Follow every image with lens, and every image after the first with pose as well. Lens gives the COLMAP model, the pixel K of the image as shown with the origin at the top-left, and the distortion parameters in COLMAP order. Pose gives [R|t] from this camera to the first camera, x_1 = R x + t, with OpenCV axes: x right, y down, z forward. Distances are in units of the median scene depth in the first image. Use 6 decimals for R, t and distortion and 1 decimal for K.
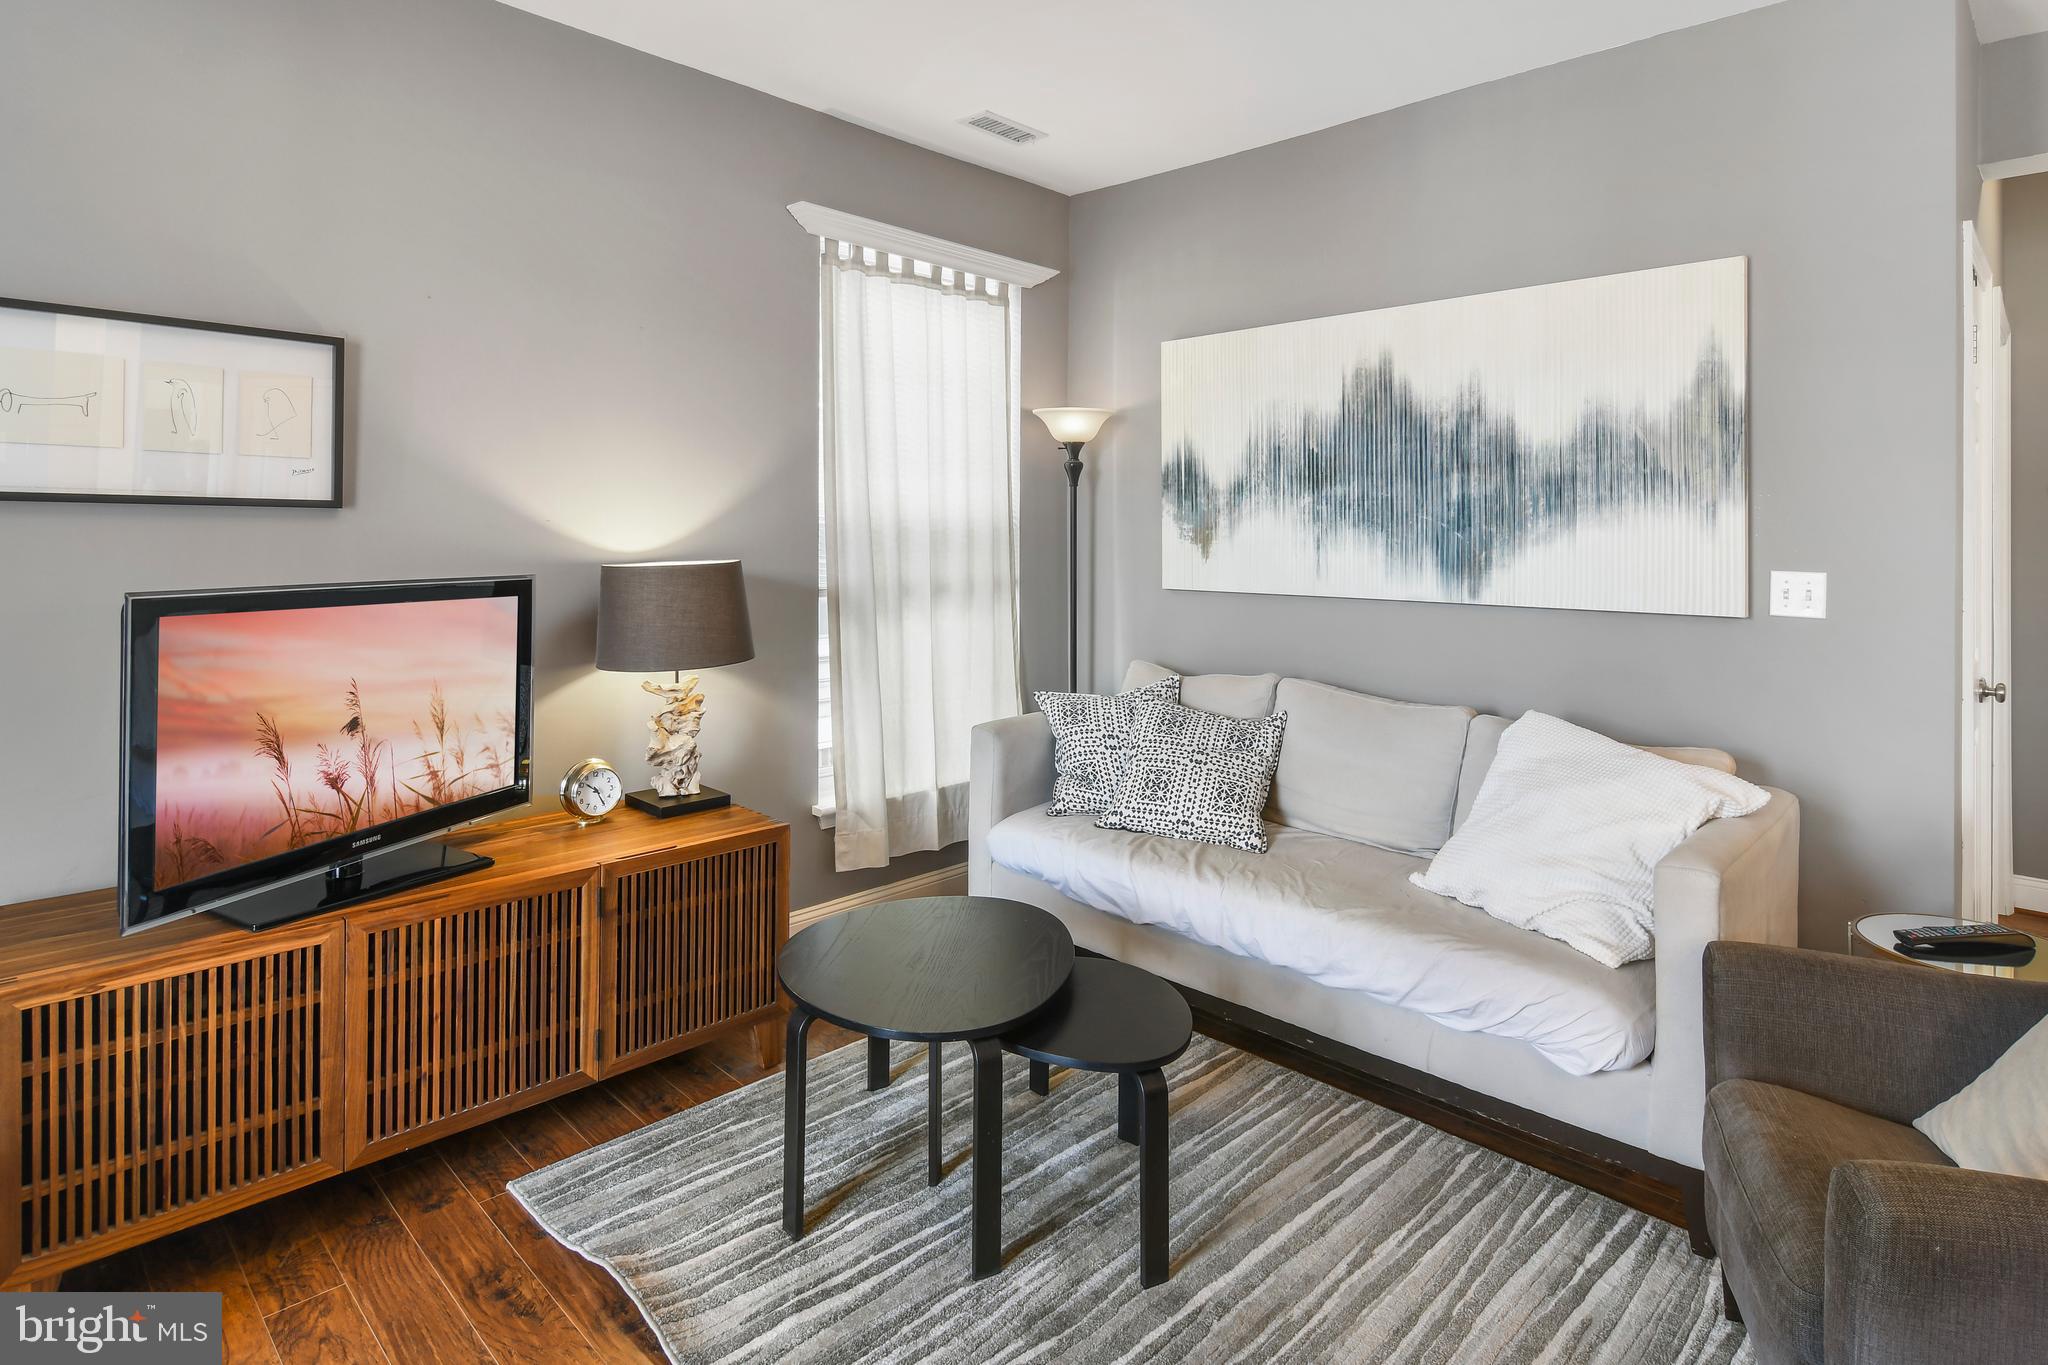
lens RADIAL K [[1073.7, 0, 1020.7], [0, 1073.7, 534.0], [0, 0, 1]] dist [0.007395, -0.009215]
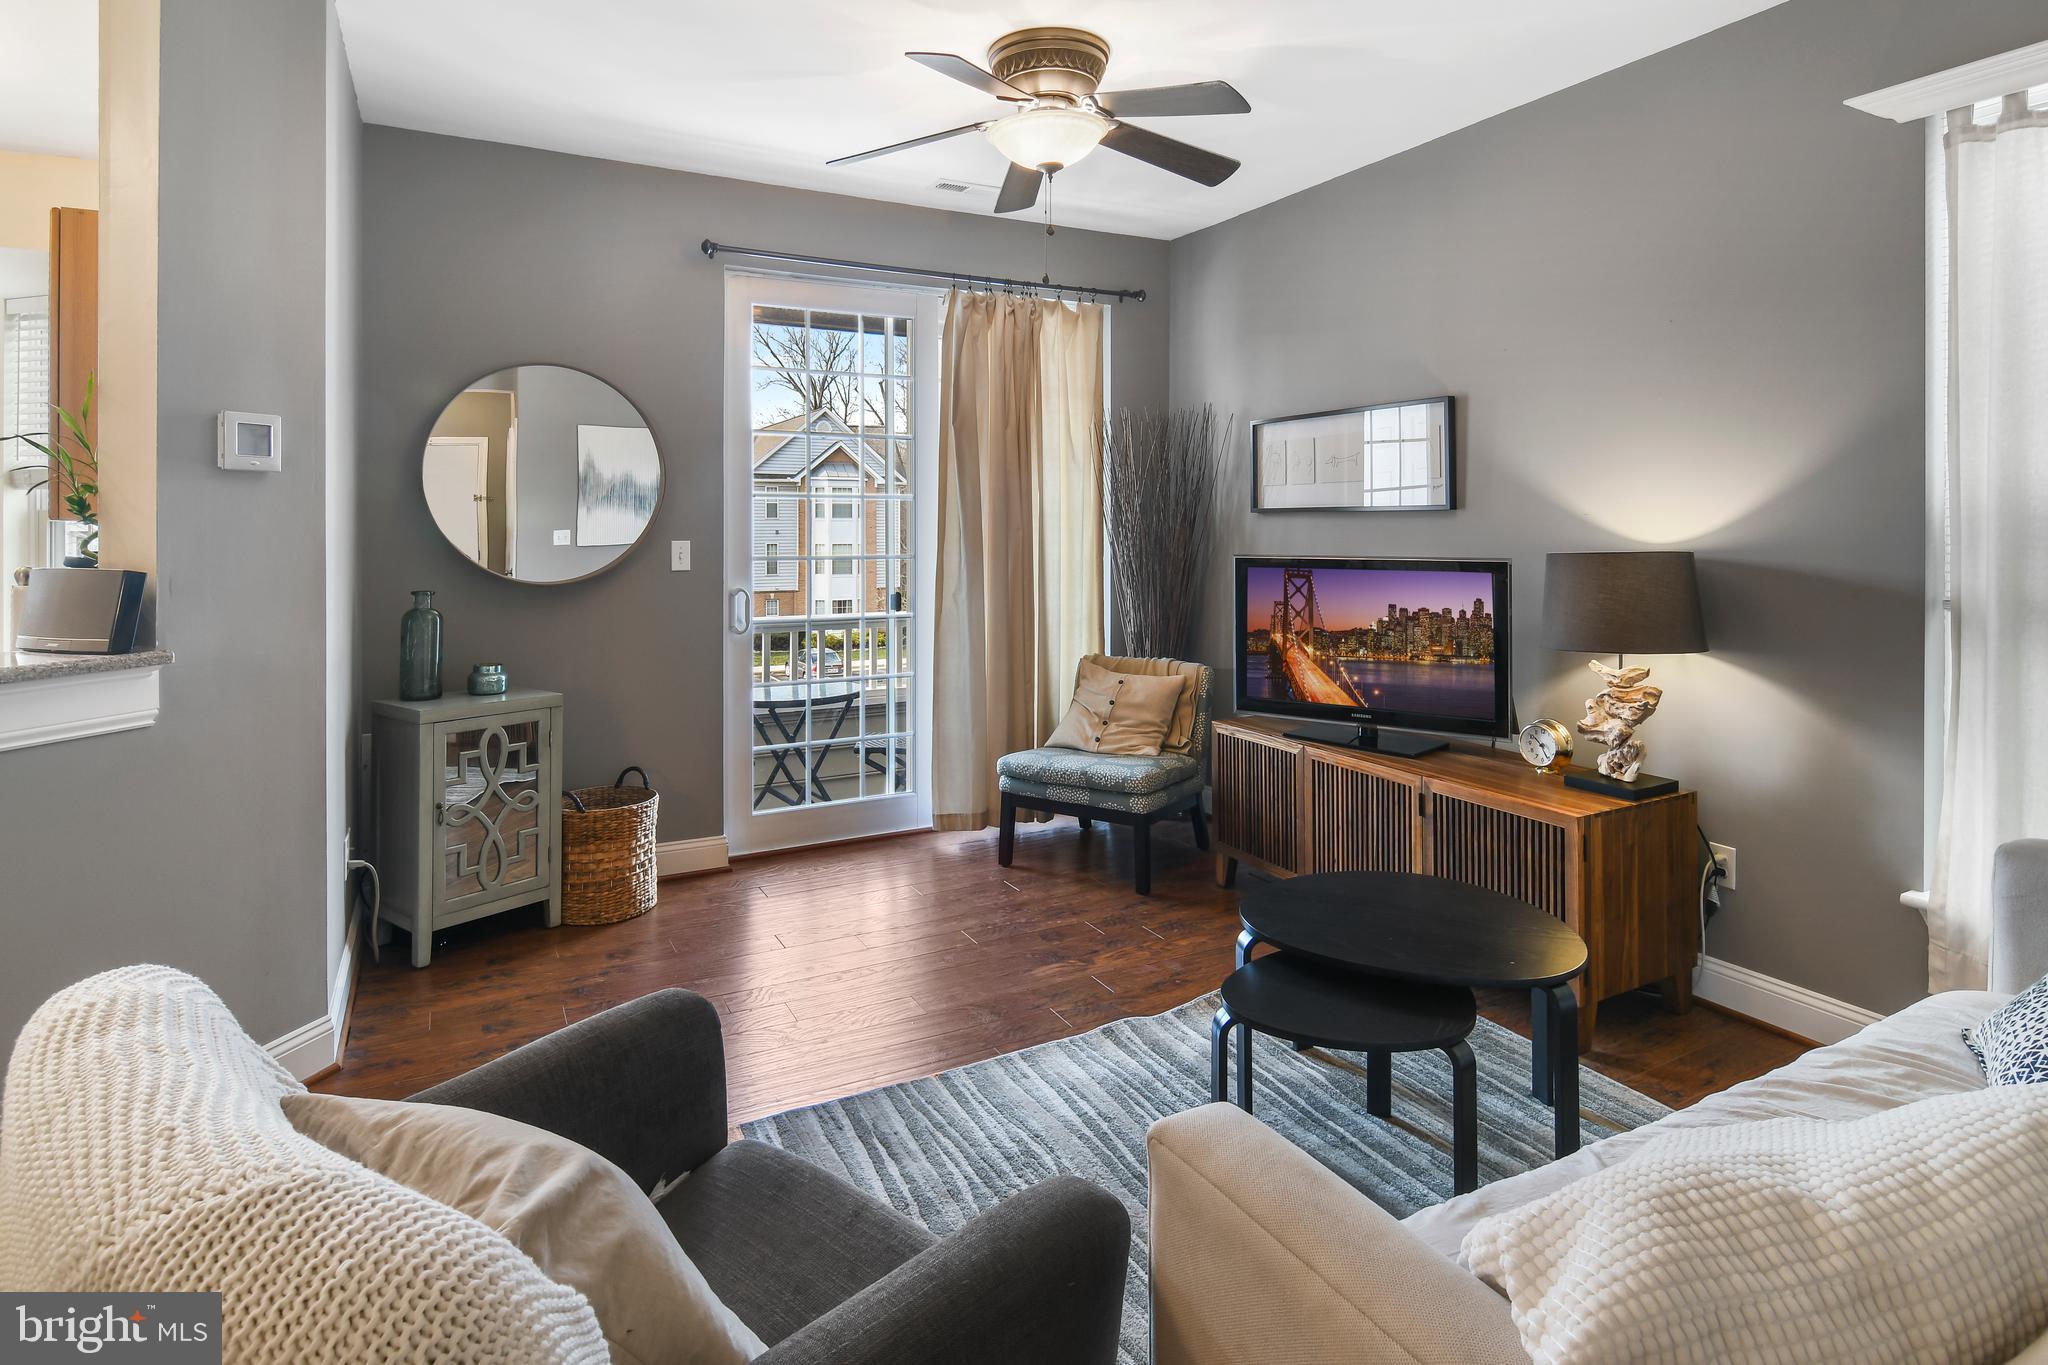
lens RADIAL K [[1073.7, 0, 1041.6], [0, 1073.7, 522.4], [0, 0, 1]] dist [0.007395, -0.009215]
pose [[-0.287574, -0.012538, -0.957676, 0.770315], [-0.001618, 0.999919, -0.012606, 0.010931], [0.957757, -0.002076, -0.287571, 0.711560]]
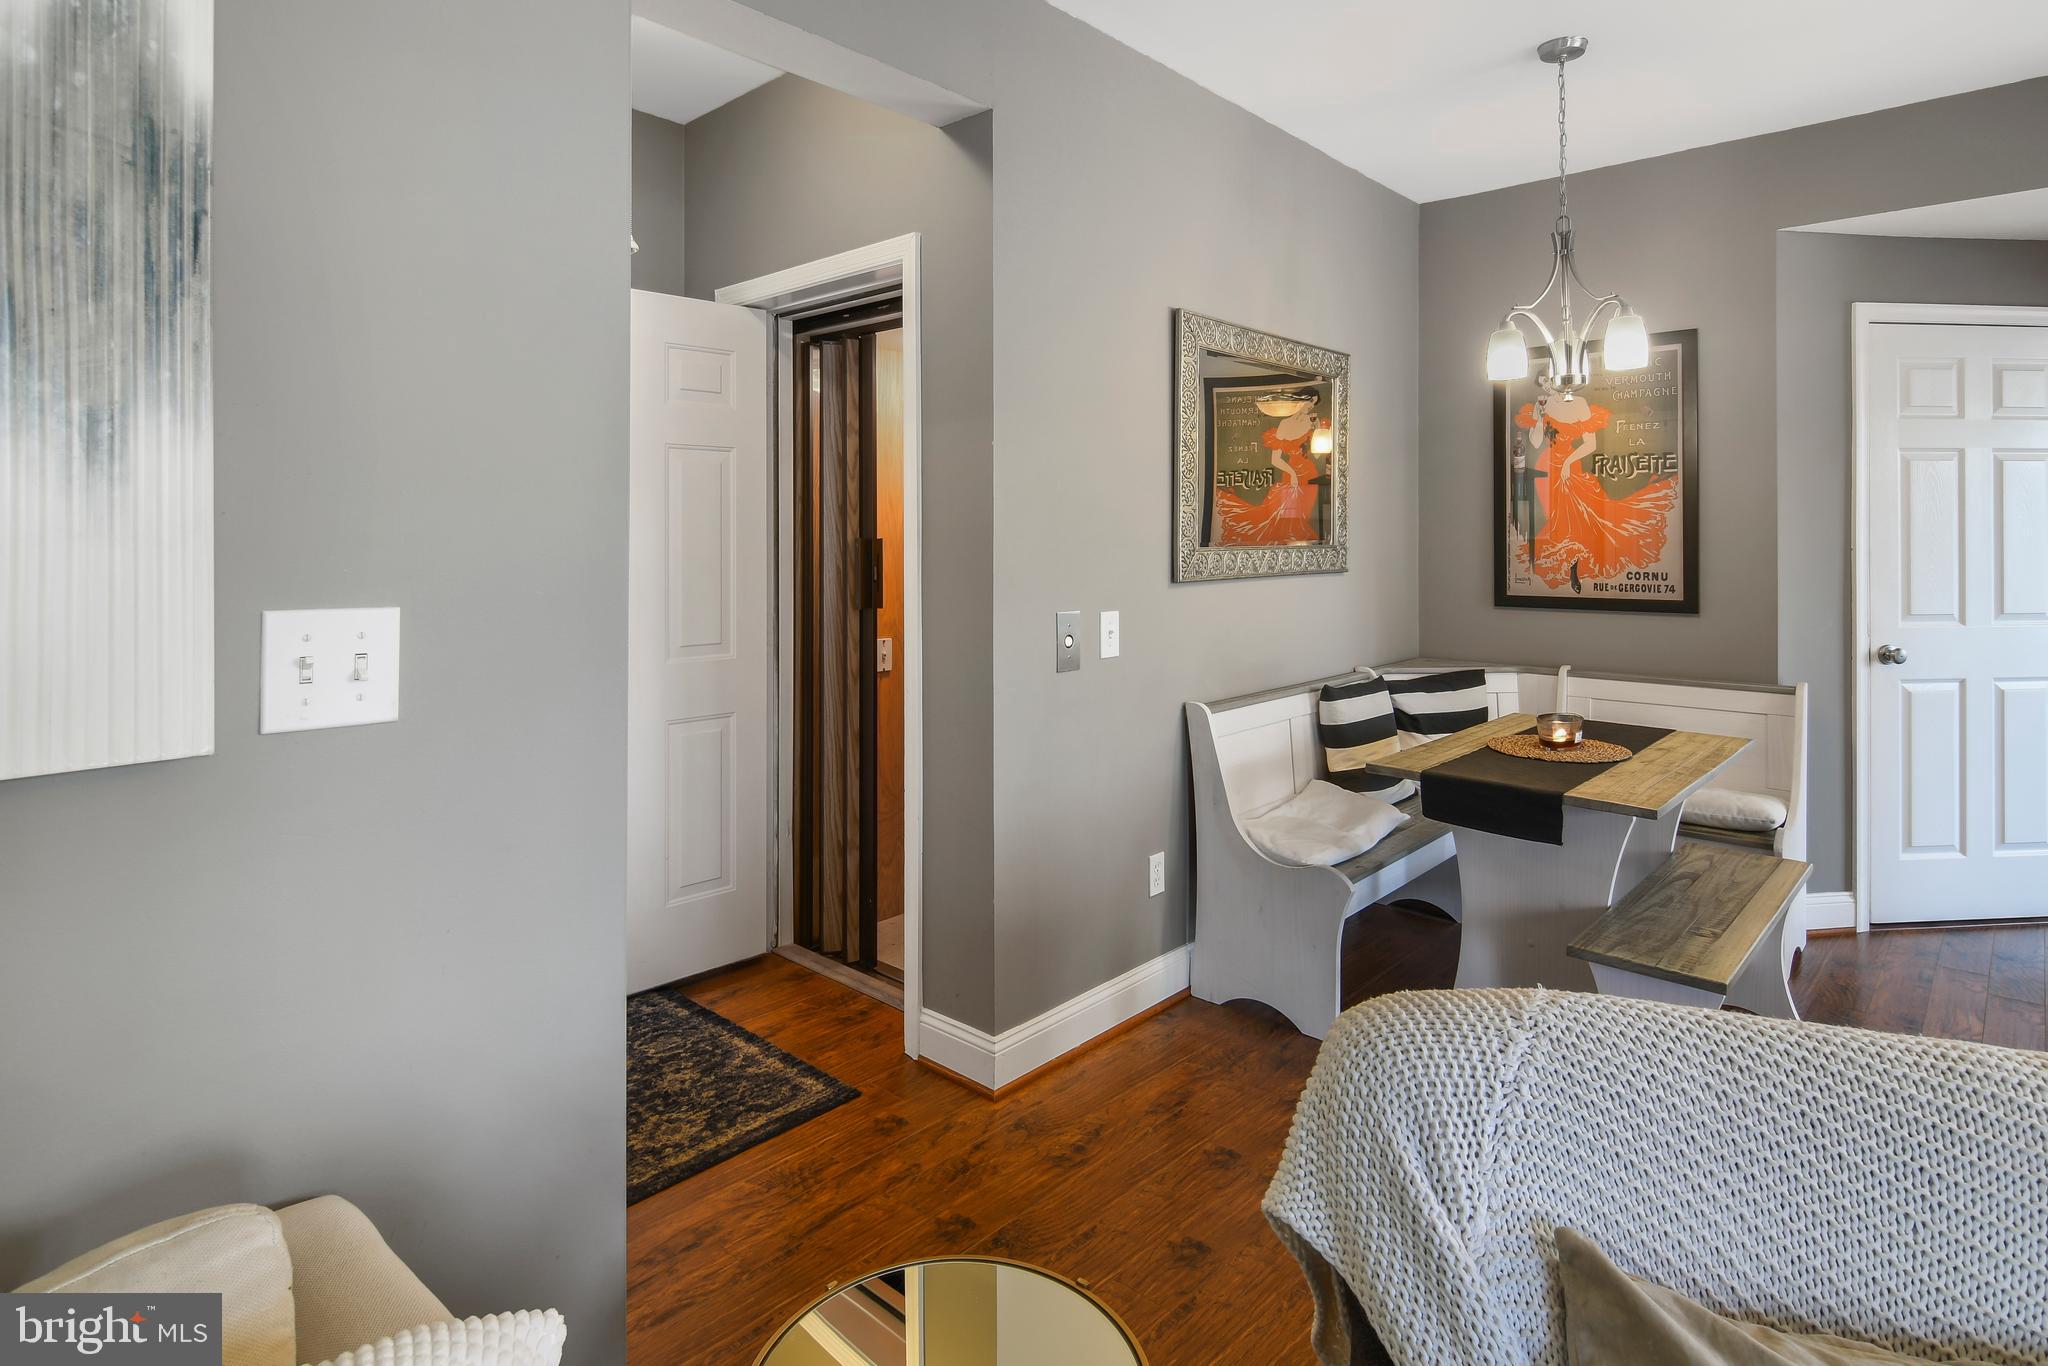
lens RADIAL K [[1073.7, 0, 1026.0], [0, 1073.7, 534.4], [0, 0, 1]] dist [0.007395, -0.009215]
pose [[-0.047234, -0.001617, 0.998883, 0.277877], [0.004960, 0.999986, 0.001854, 0.007504], [-0.998872, 0.005042, -0.047226, 0.659876]]
